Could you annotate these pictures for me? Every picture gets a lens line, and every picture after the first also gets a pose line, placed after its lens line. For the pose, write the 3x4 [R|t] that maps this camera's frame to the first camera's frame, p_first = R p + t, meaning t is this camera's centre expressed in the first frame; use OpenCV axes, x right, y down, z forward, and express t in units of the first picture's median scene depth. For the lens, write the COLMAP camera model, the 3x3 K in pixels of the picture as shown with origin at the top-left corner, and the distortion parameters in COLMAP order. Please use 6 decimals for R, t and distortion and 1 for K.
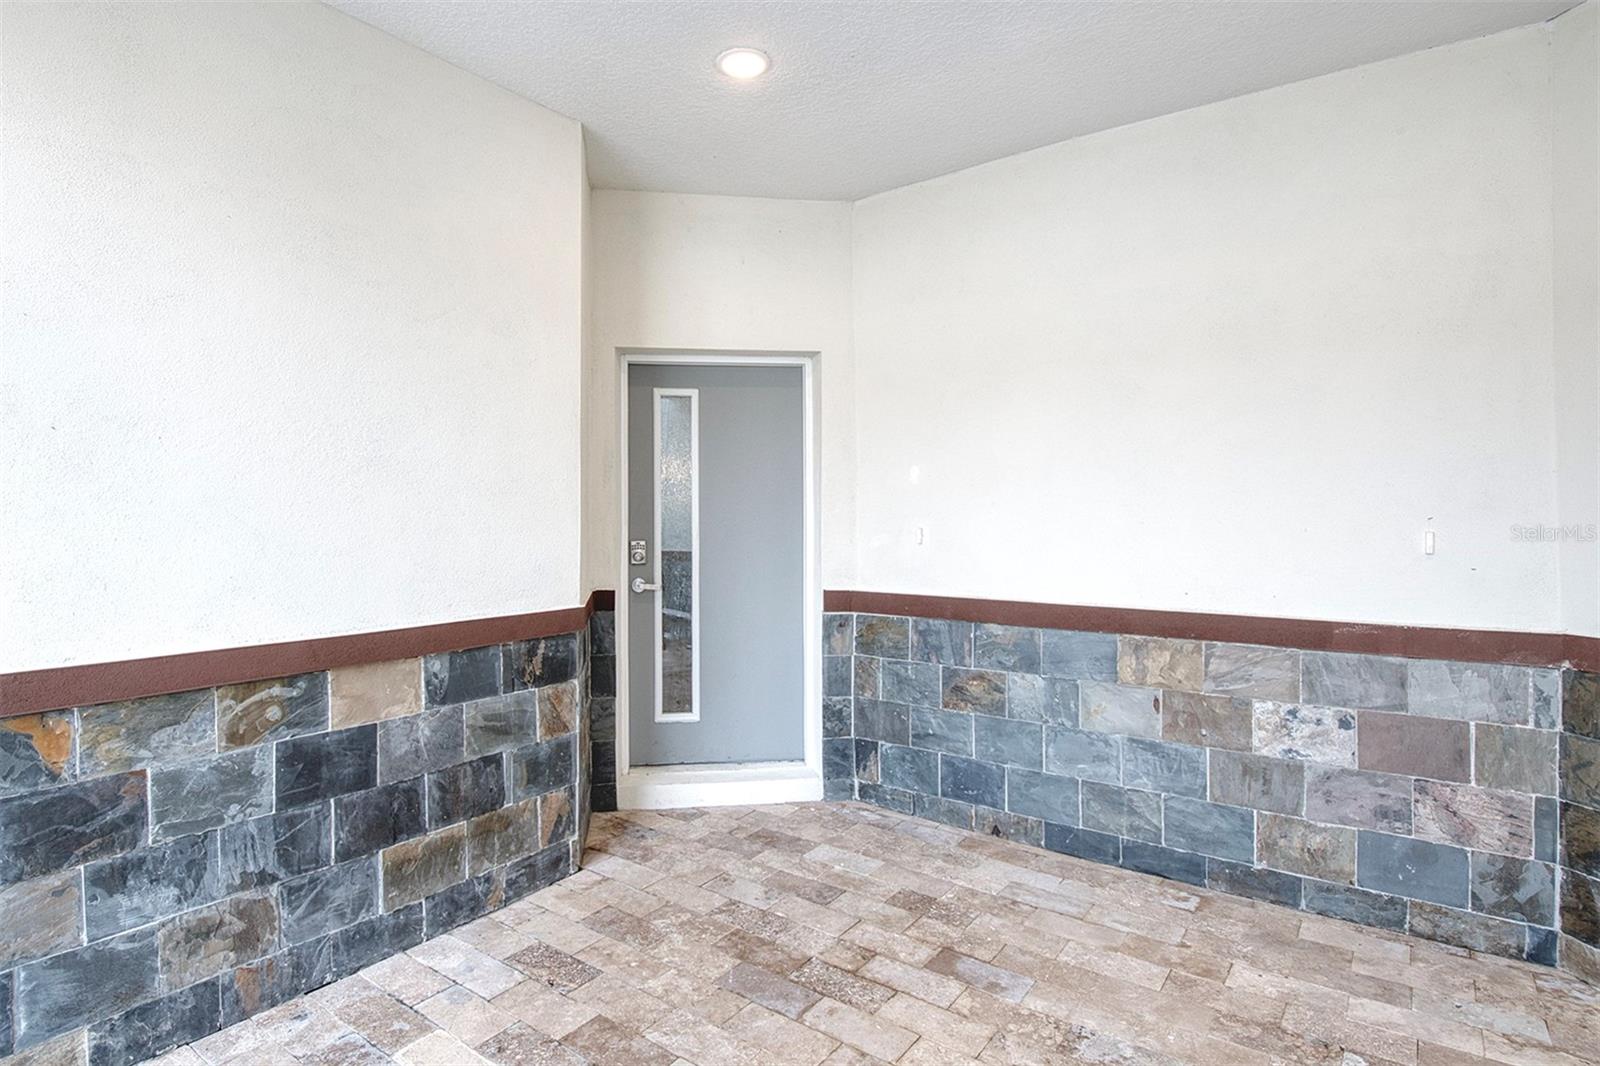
lens RADIAL K [[837.9, 0, 758.1], [0, 837.9, 500.9], [0, 0, 1]] dist [0.000338, -0.005747]
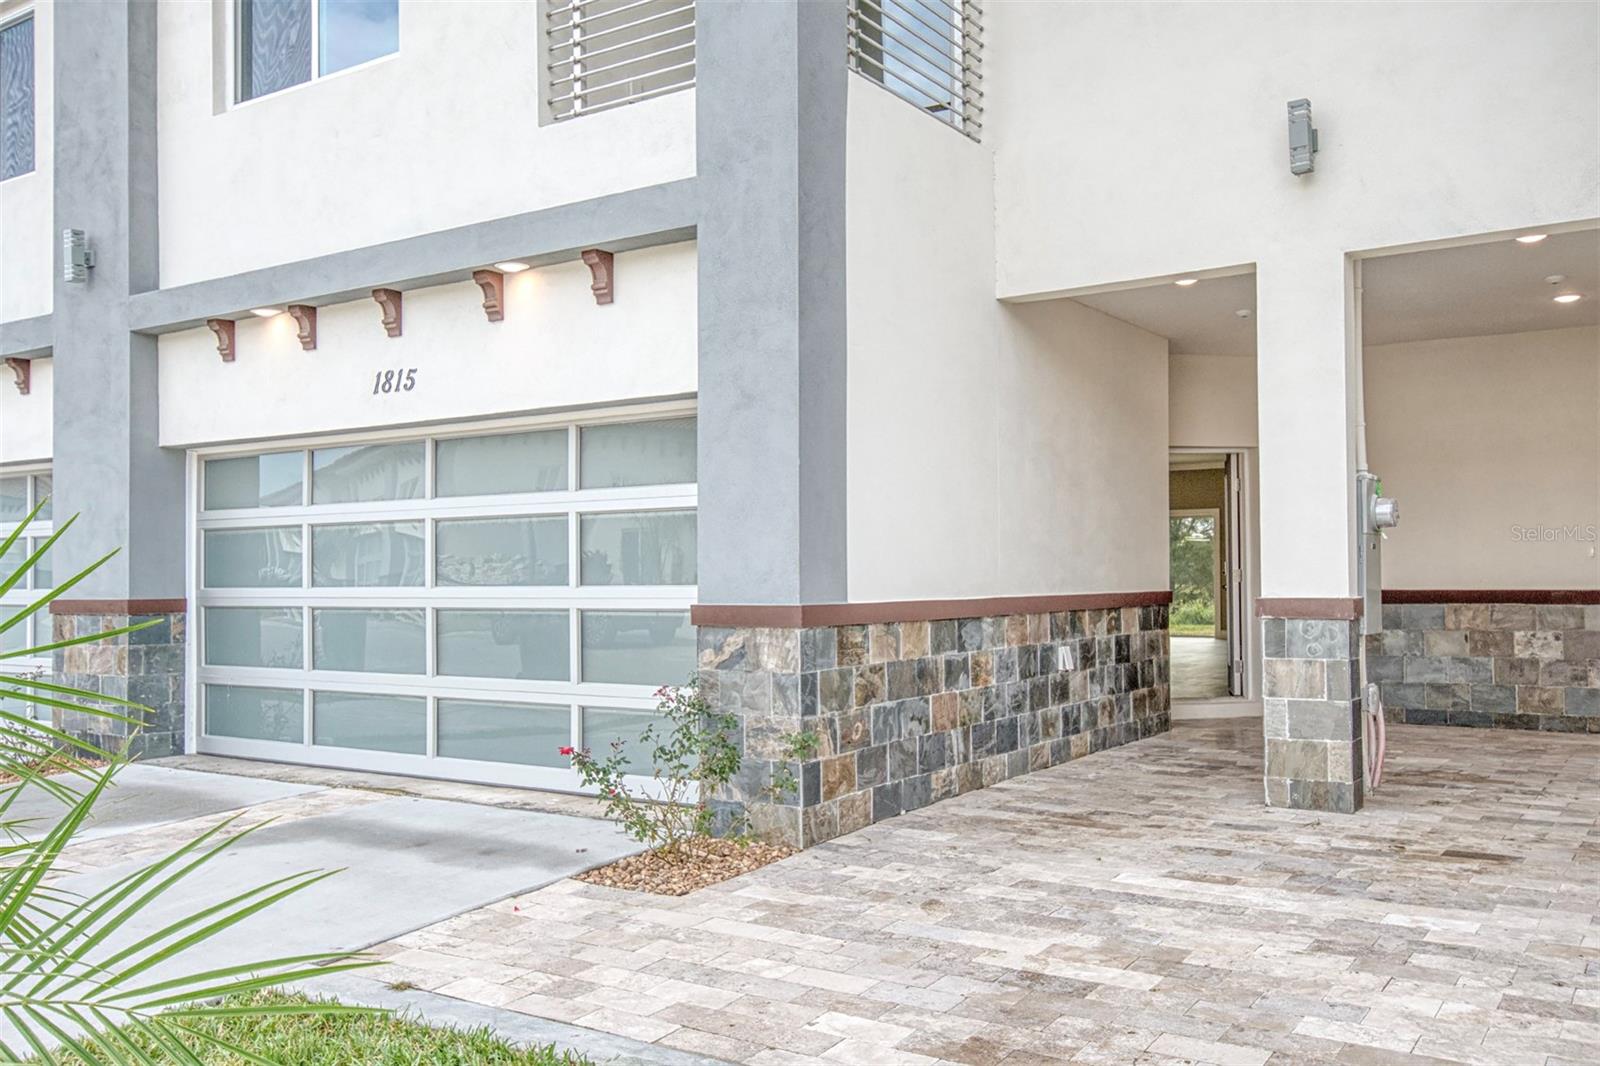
lens RADIAL K [[1345.1, 0, 798.1], [0, 1345.1, 532.7], [0, 0, 1]] dist [0.006263, 0.017050]
pose [[0.998637, -0.003804, 0.052062, -1.362580], [0.004873, 0.999779, -0.020439, 0.057232], [-0.051973, 0.020665, 0.998435, -2.263967]]
